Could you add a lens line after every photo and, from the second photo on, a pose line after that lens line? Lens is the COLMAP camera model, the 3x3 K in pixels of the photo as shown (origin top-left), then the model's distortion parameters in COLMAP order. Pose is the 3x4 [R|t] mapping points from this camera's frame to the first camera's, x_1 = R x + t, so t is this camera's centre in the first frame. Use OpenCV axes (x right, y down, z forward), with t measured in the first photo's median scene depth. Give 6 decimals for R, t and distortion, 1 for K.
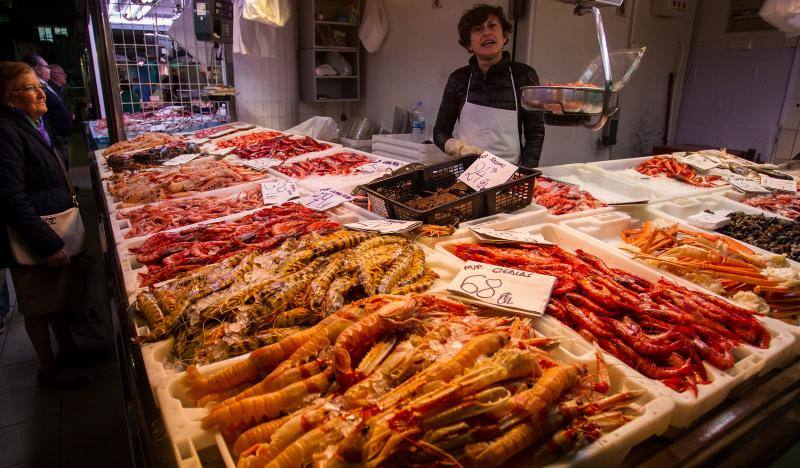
lens RADIAL K [[503.8, 0, 401.0], [0, 503.8, 229.4], [0, 0, 1]] dist [-0.032736, 0.000930]
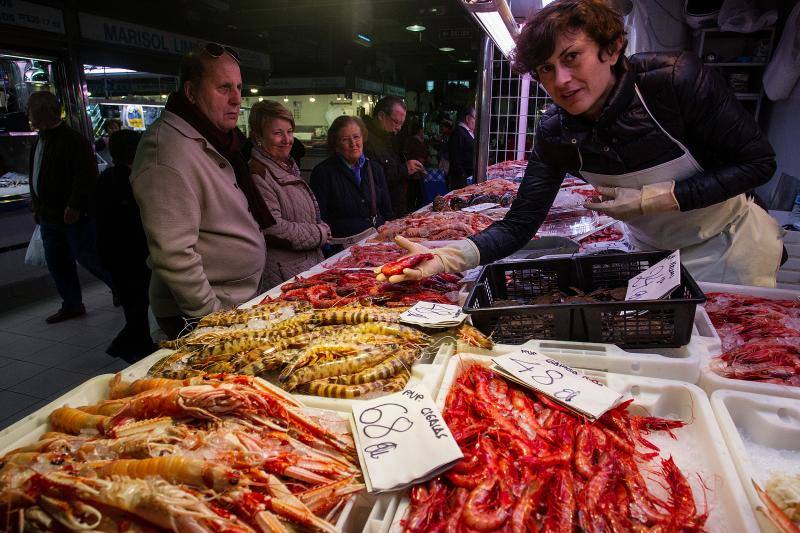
lens RADIAL K [[498.2, 0, 398.6], [0, 498.2, 269.0], [0, 0, 1]] dist [-0.050472, 0.020464]
pose [[0.659561, 0.207070, -0.722565, 0.487965], [-0.214523, 0.973180, 0.083072, -0.129835], [0.720388, 0.100216, 0.686293, 0.342351]]
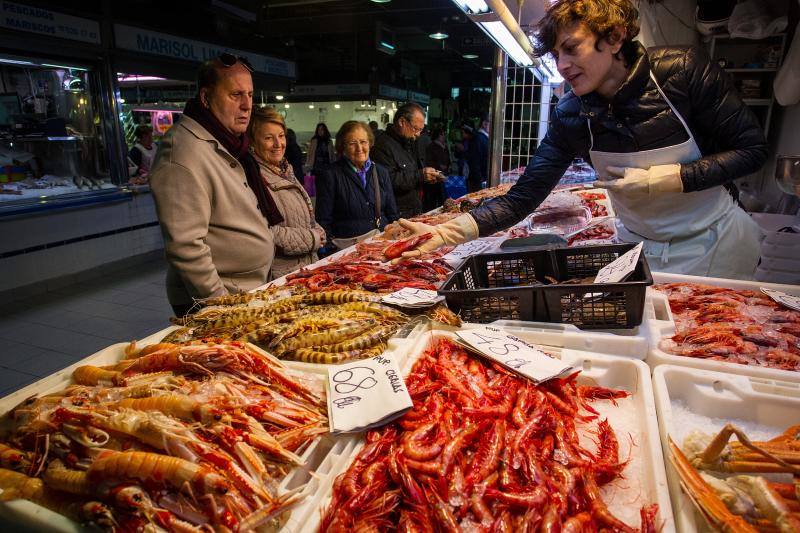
lens RADIAL K [[498.2, 0, 400.2], [0, 498.2, 268.4], [0, 0, 1]] dist [-0.050472, 0.020464]
pose [[0.623308, 0.205411, -0.754515, 0.601349], [-0.223602, 0.971413, 0.079741, -0.119858], [0.749325, 0.119008, 0.651420, 0.338622]]
